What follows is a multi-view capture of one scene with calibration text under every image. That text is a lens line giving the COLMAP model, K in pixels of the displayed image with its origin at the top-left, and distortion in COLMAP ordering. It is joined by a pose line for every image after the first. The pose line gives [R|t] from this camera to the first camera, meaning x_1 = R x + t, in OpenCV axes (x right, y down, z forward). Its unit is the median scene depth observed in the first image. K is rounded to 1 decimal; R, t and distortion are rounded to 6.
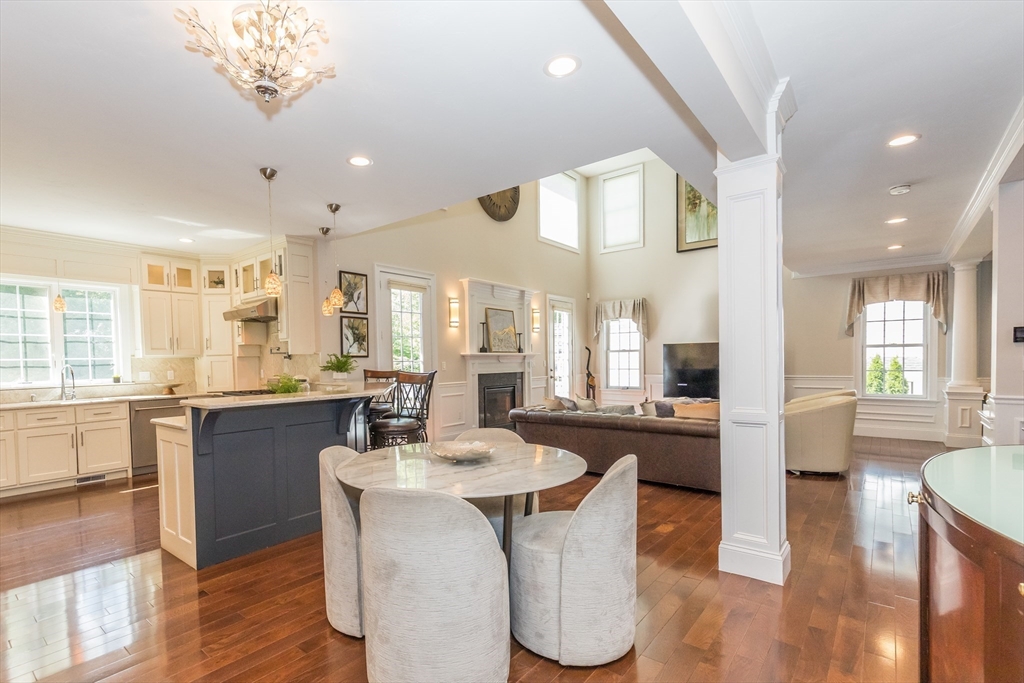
lens RADIAL K [[464.6, 0, 477.8], [0, 464.6, 370.7], [0, 0, 1]] dist [-0.000519, -0.000649]
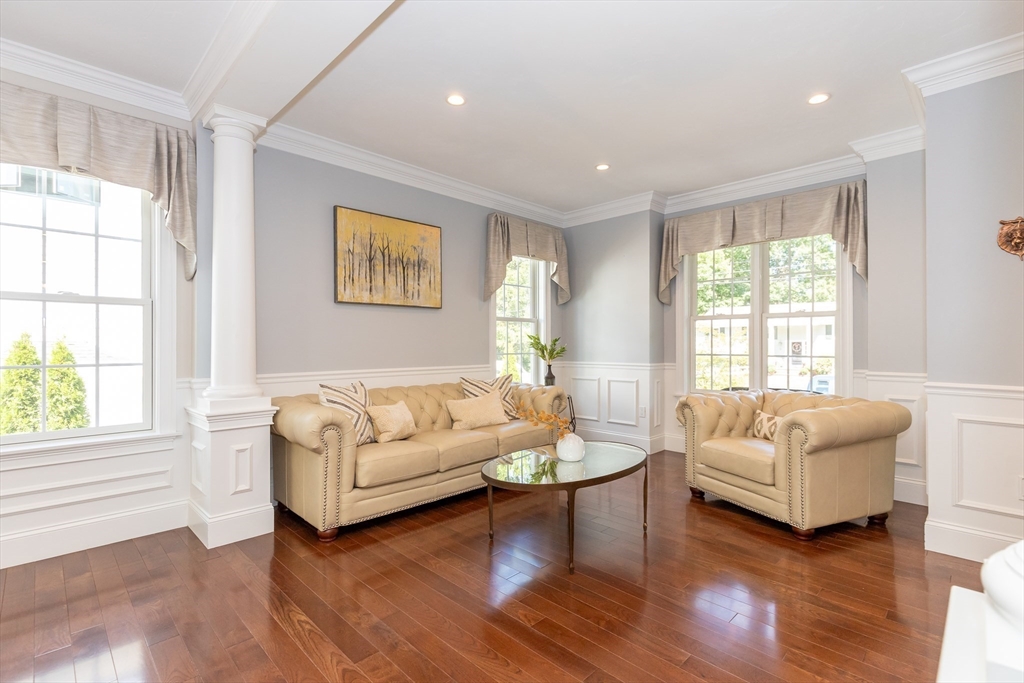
lens RADIAL K [[464.6, 0, 506.6], [0, 464.6, 341.8], [0, 0, 1]] dist [-0.000519, -0.000649]
pose [[0.057195, 0.017583, 0.998208, 0.533465], [0.022902, 0.999559, -0.018919, -0.004119], [-0.998100, 0.023943, 0.056767, 0.617188]]
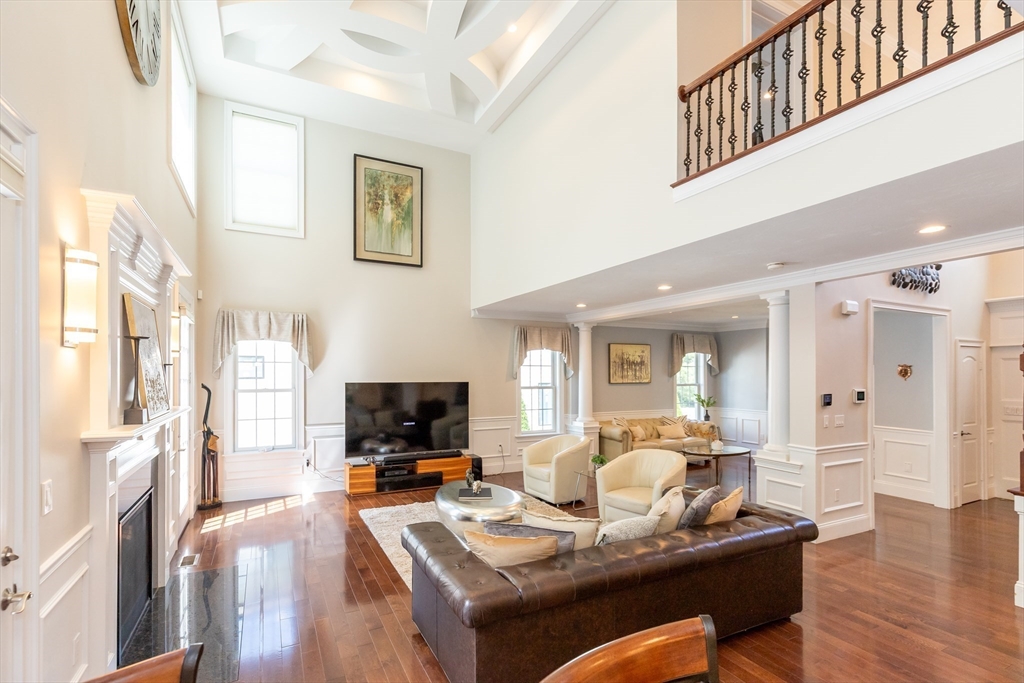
lens RADIAL K [[464.6, 0, 481.7], [0, 464.6, 368.7], [0, 0, 1]] dist [-0.000519, -0.000649]
pose [[0.396296, 0.019948, 0.917906, -0.213168], [0.016112, 0.999459, -0.028676, -0.068605], [-0.917981, 0.026154, 0.395760, 0.653467]]
